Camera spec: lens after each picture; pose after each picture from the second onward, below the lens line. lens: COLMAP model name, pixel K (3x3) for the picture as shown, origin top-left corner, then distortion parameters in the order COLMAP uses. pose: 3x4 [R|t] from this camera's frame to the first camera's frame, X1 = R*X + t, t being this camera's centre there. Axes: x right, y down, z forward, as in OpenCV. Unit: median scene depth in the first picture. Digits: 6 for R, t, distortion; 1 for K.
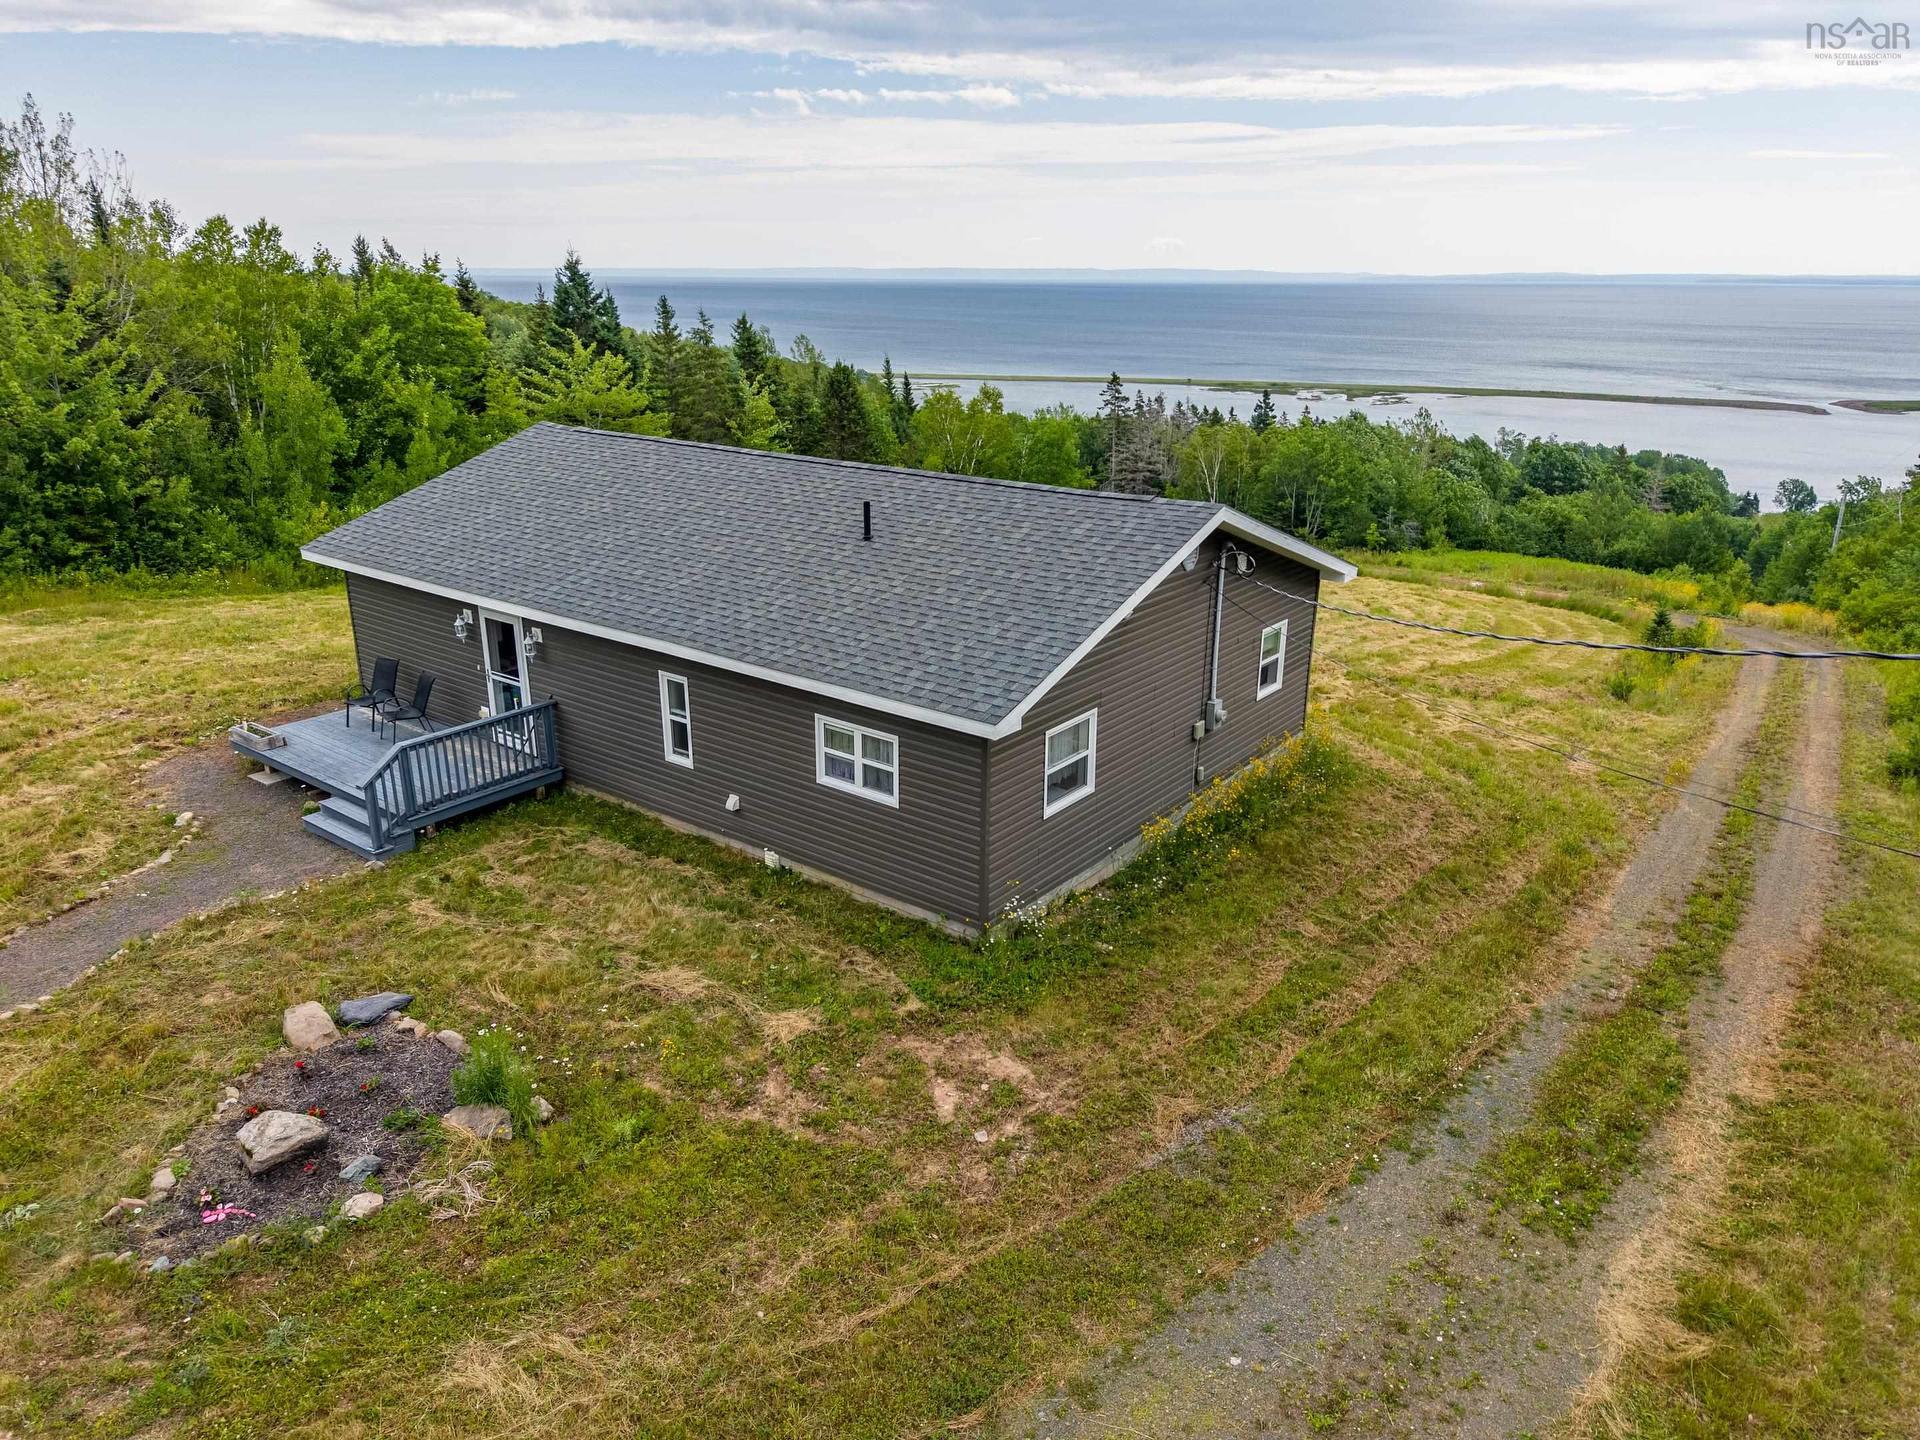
lens RADIAL K [[1295.4, 0, 960.0], [0, 1295.4, 720.0], [0, 0, 1]] dist [0.037256, -0.107966]
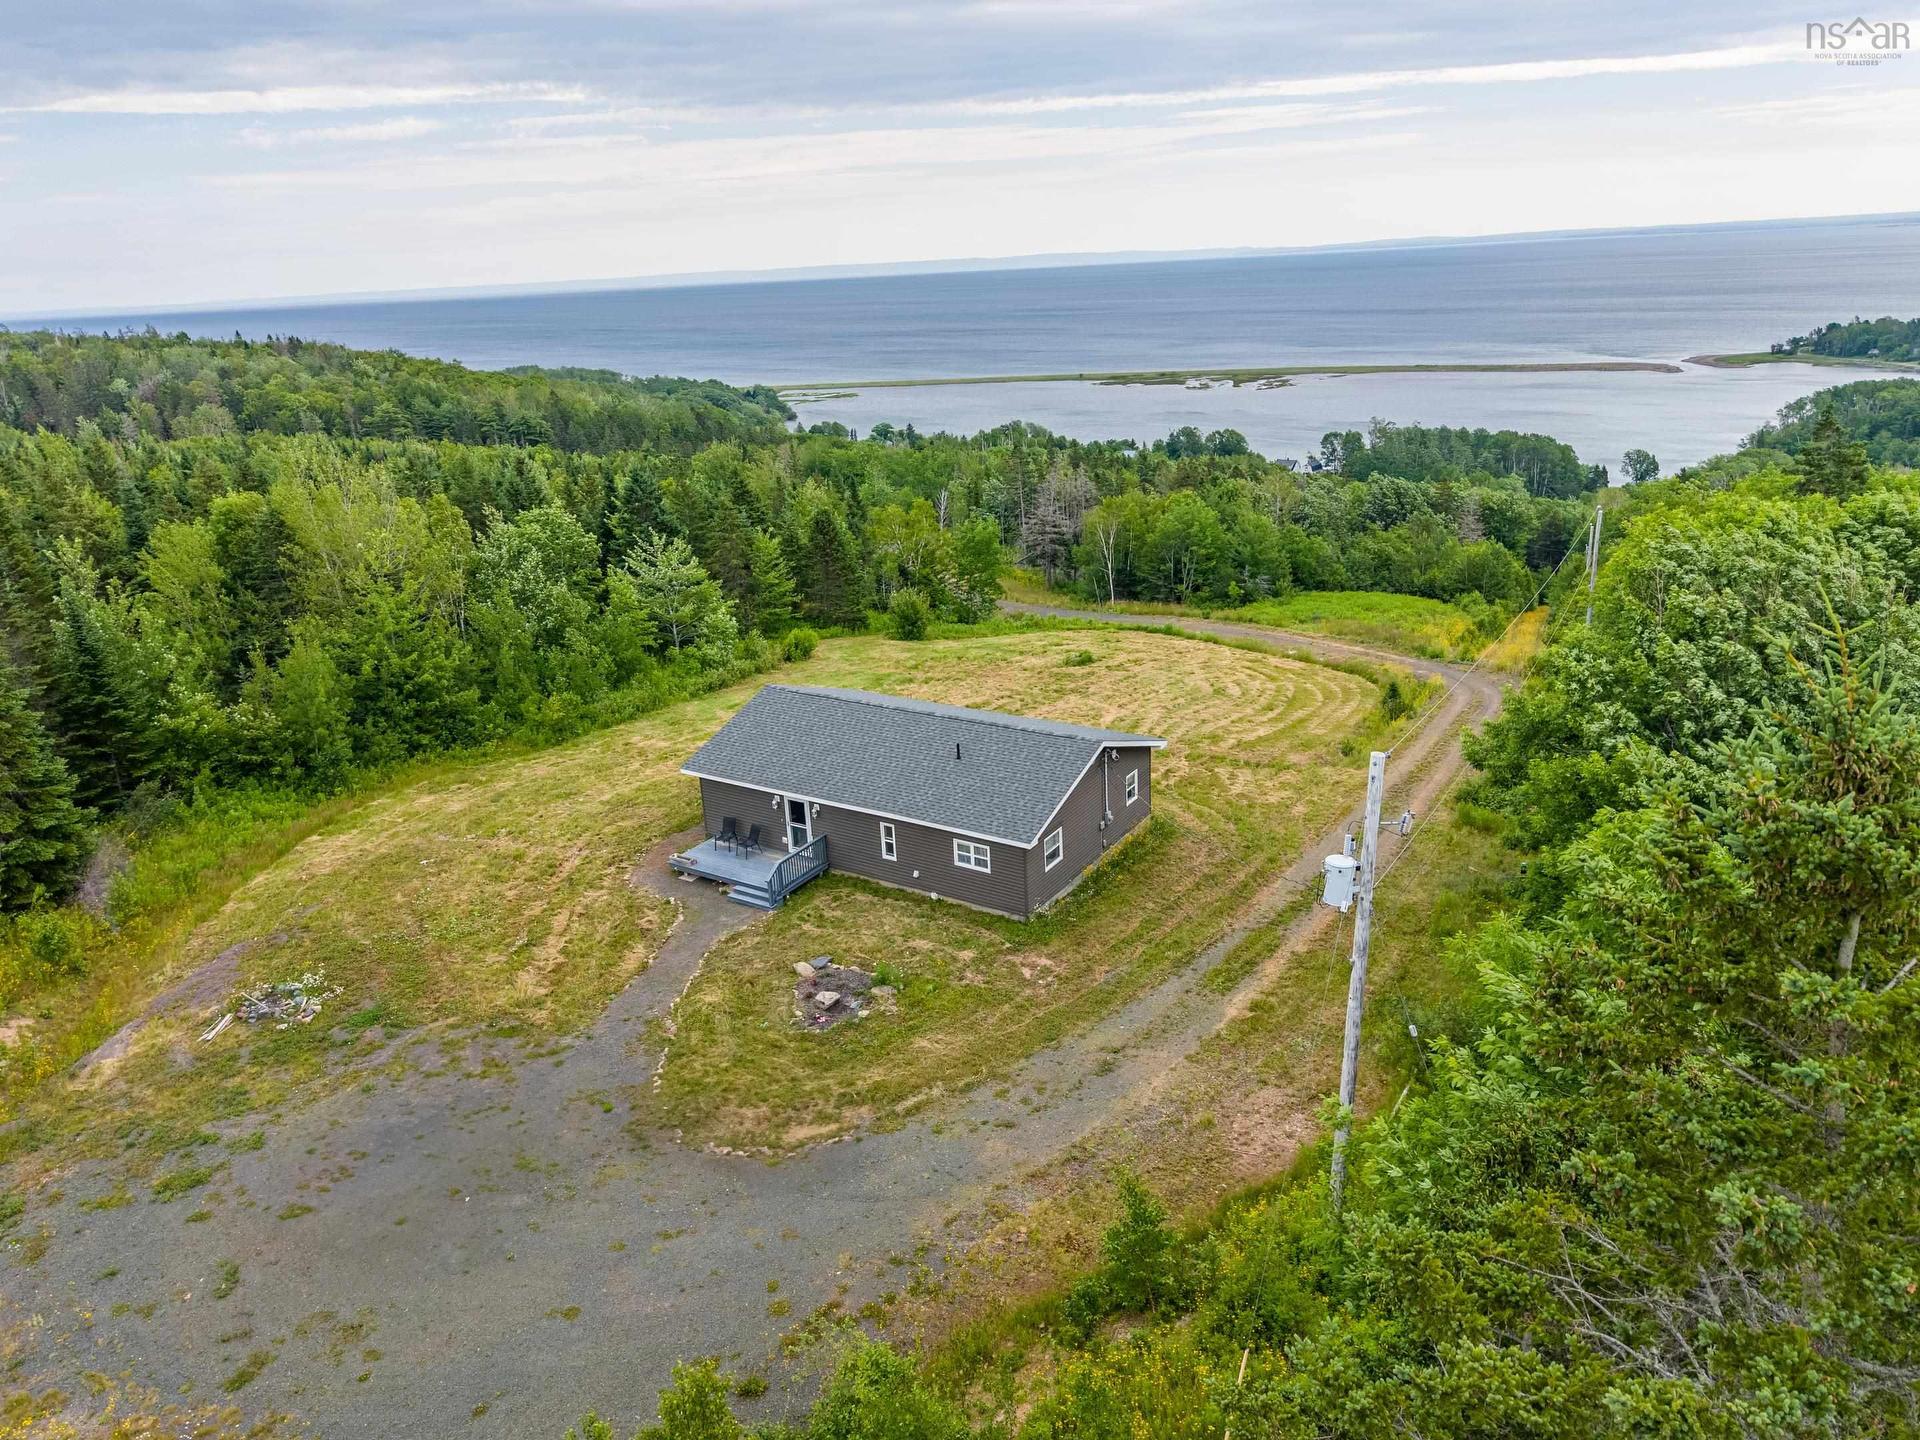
lens RADIAL K [[1295.4, 0, 960.0], [0, 1295.4, 720.0], [0, 0, 1]] dist [0.037256, -0.107966]
pose [[0.995070, -0.077982, 0.061281, -0.219544], [0.077818, 0.996955, 0.005068, -0.232182], [-0.061490, -0.000274, 0.998108, -1.444693]]
